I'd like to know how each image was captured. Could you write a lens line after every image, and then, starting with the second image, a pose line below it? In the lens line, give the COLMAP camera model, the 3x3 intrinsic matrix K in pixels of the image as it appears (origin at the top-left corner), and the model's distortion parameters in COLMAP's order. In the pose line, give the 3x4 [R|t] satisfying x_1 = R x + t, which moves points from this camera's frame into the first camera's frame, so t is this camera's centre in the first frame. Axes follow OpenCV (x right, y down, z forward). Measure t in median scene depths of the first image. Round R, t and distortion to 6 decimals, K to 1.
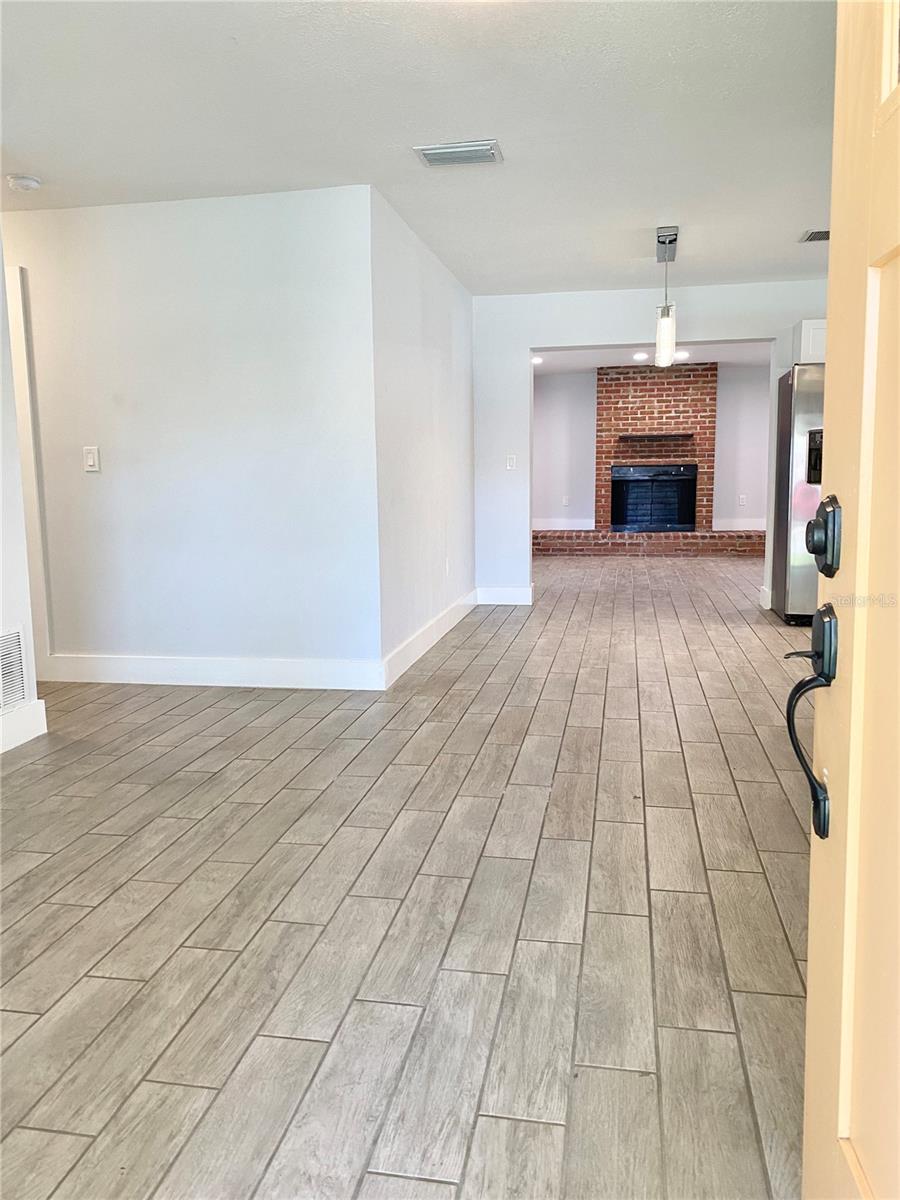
lens RADIAL K [[916.1, 0, 439.9], [0, 916.1, 589.0], [0, 0, 1]] dist [0.128675, -0.222686]
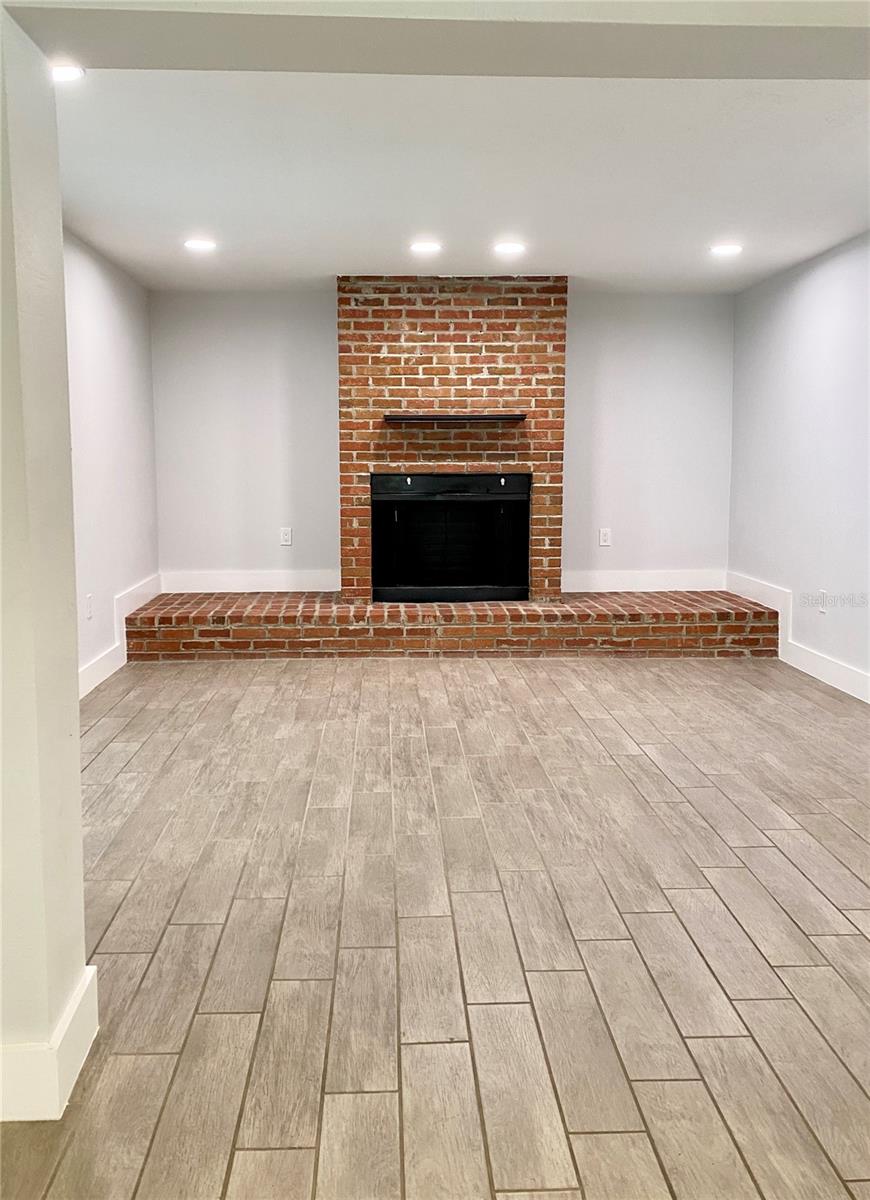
lens RADIAL K [[1016.2, 0, 409.9], [0, 1016.2, 570.8], [0, 0, 1]] dist [0.106397, -0.003575]
pose [[0.974505, -0.016690, 0.223742, 0.083147], [0.018566, 0.999808, -0.006284, -0.078134], [-0.223594, 0.010278, 0.974628, 0.461319]]
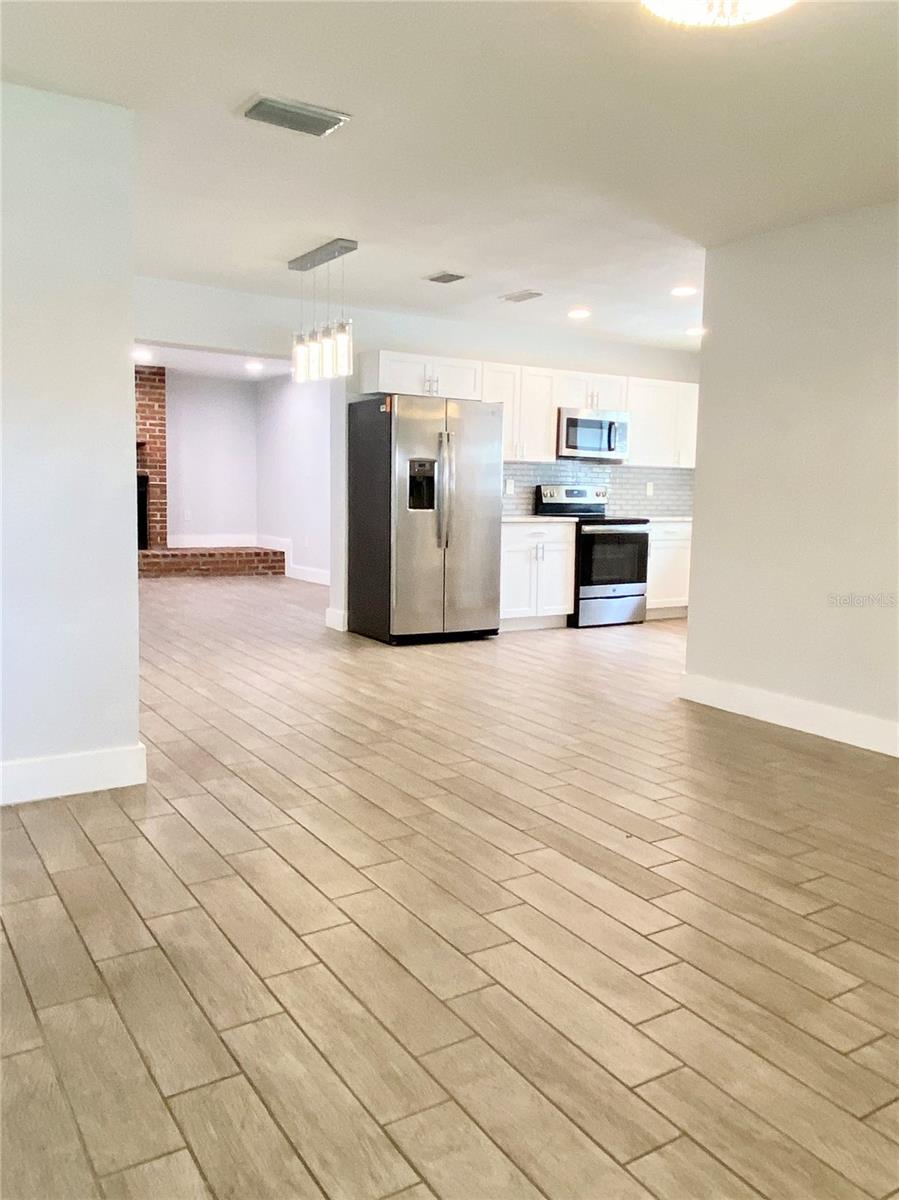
lens RADIAL K [[956.4, 0, 483.5], [0, 956.4, 588.6], [0, 0, 1]] dist [0.086093, -0.121288]
pose [[0.707751, -0.044423, 0.705064, -0.164325], [0.052720, 0.998559, 0.009994, -0.016209], [-0.704492, 0.030098, 0.709073, 0.096957]]
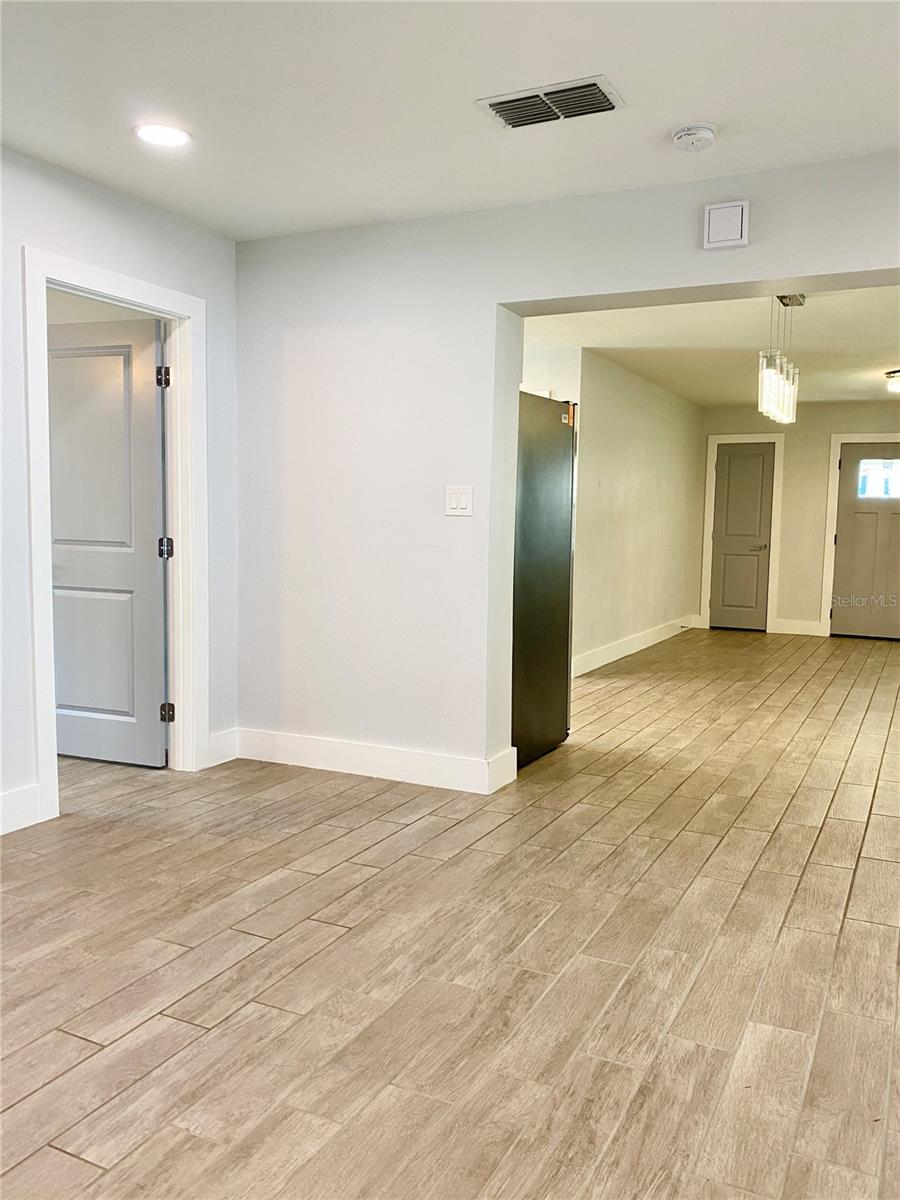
lens RADIAL K [[977.4, 0, 472.6], [0, 977.4, 602.1], [0, 0, 1]] dist [0.003856, -0.004778]
pose [[-0.970779, -0.022696, 0.238900, 0.143659], [0.026653, 0.979161, 0.201328, -0.130256], [-0.238491, 0.201812, -0.949944, 0.961167]]
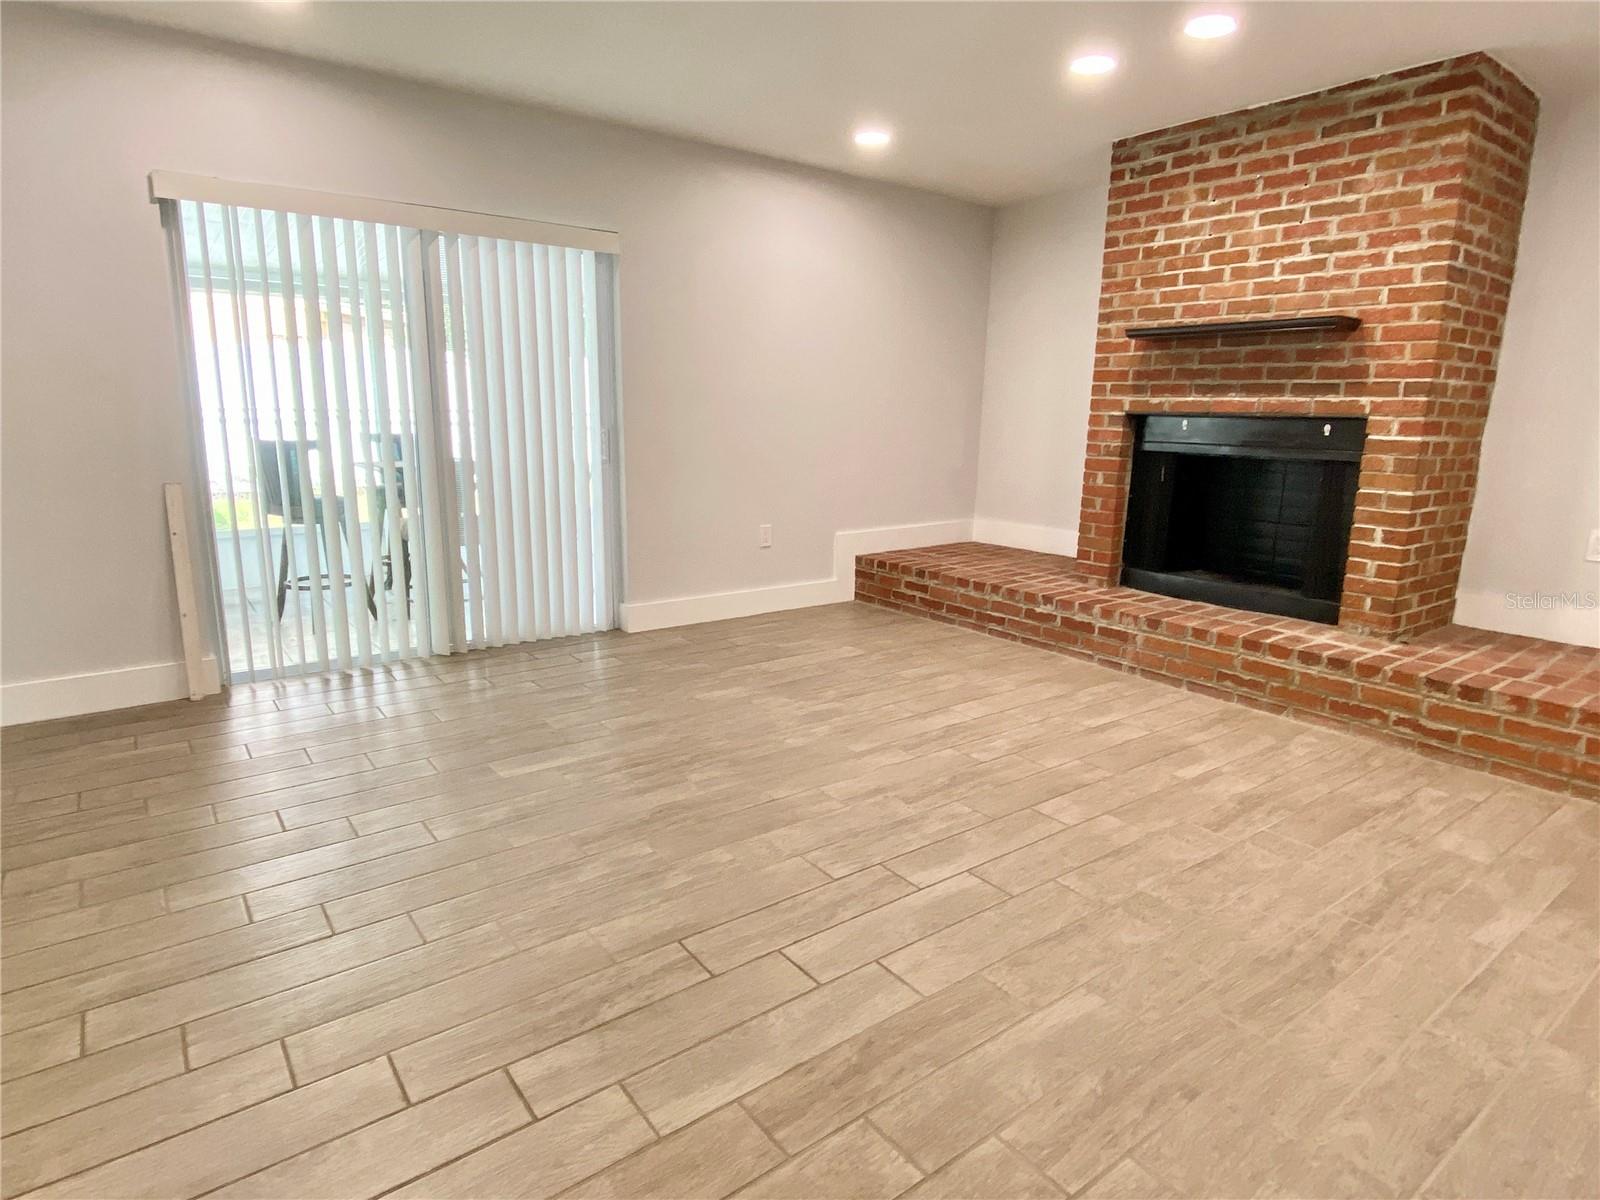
lens RADIAL K [[891.4, 0, 790.4], [0, 891.4, 596.4], [0, 0, 1]] dist [0.056915, -0.063715]
pose [[0.745171, 0.161025, -0.647140, 0.341234], [-0.104793, 0.986629, 0.124830, -0.093479], [0.658588, -0.025204, 0.752082, 0.648225]]
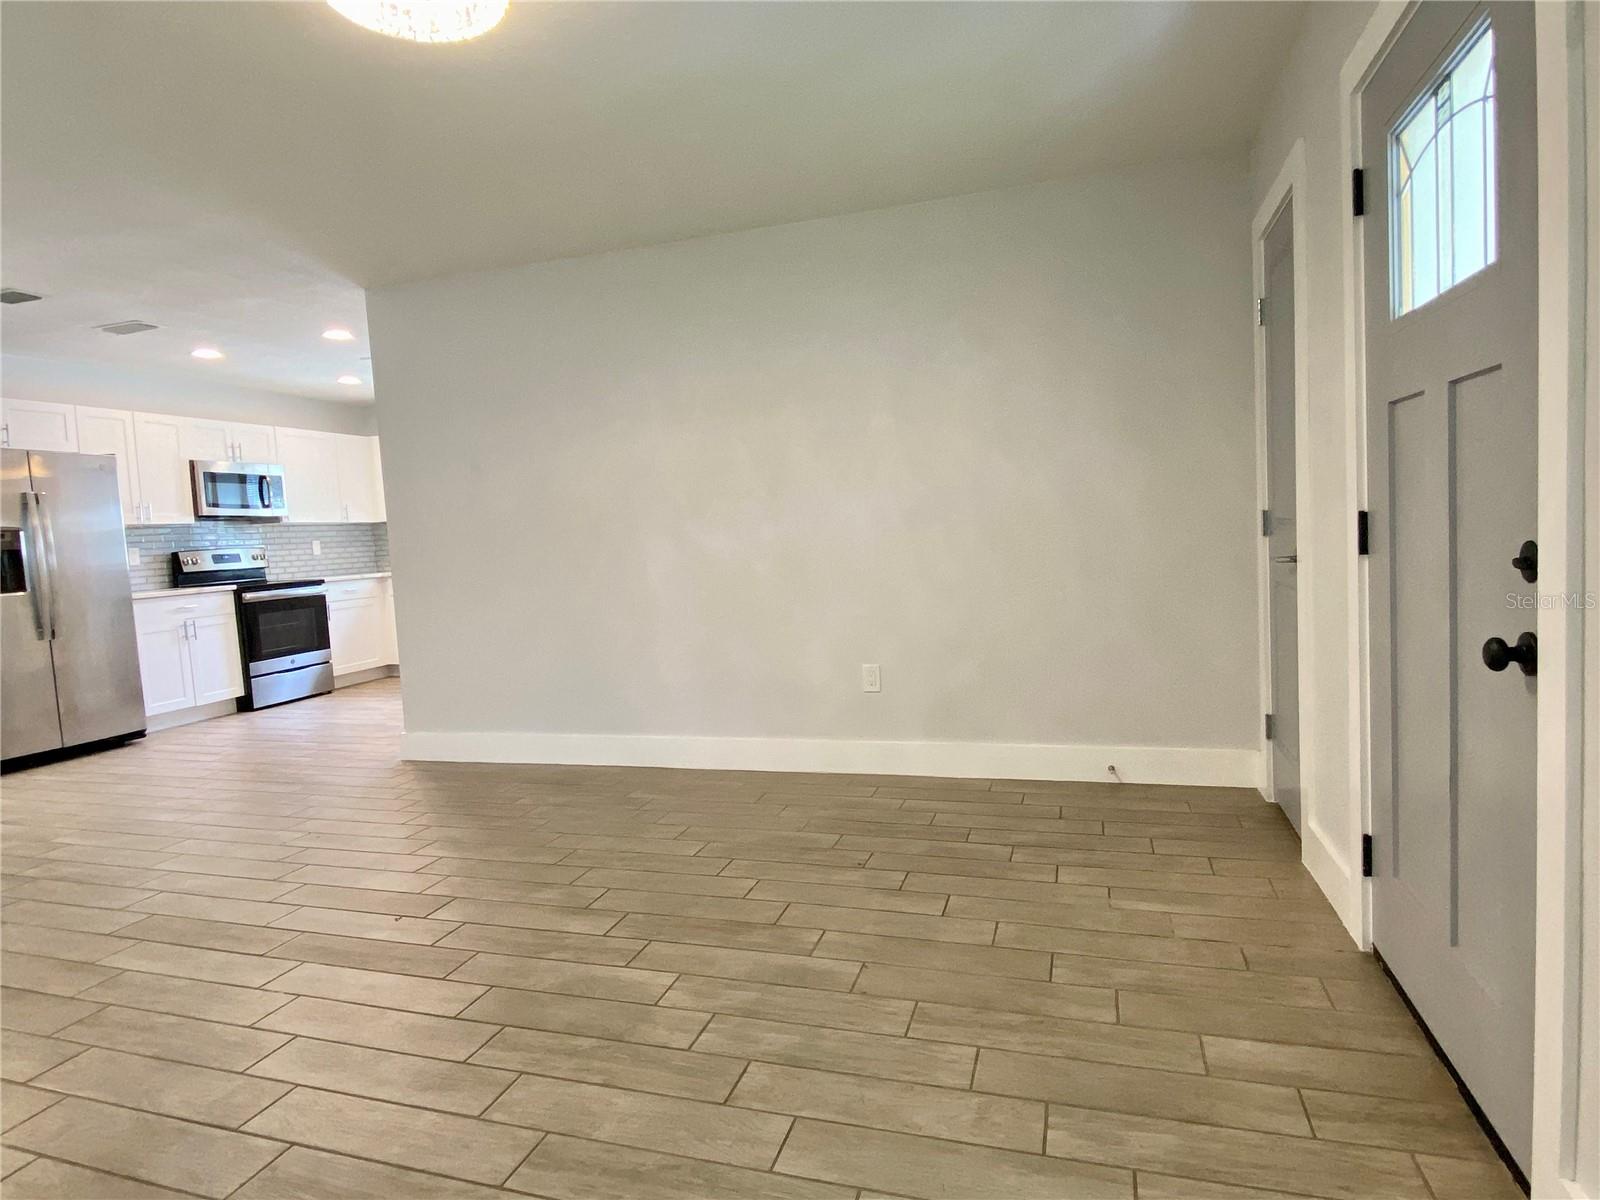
lens RADIAL K [[914.1, 0, 795.3], [0, 914.1, 597.3], [0, 0, 1]] dist [0.044938, -0.048484]
pose [[0.113519, -0.065321, 0.991386, -0.161189], [0.173742, 0.983766, 0.044924, -0.014341], [-0.978227, 0.167145, 0.123025, 0.122729]]
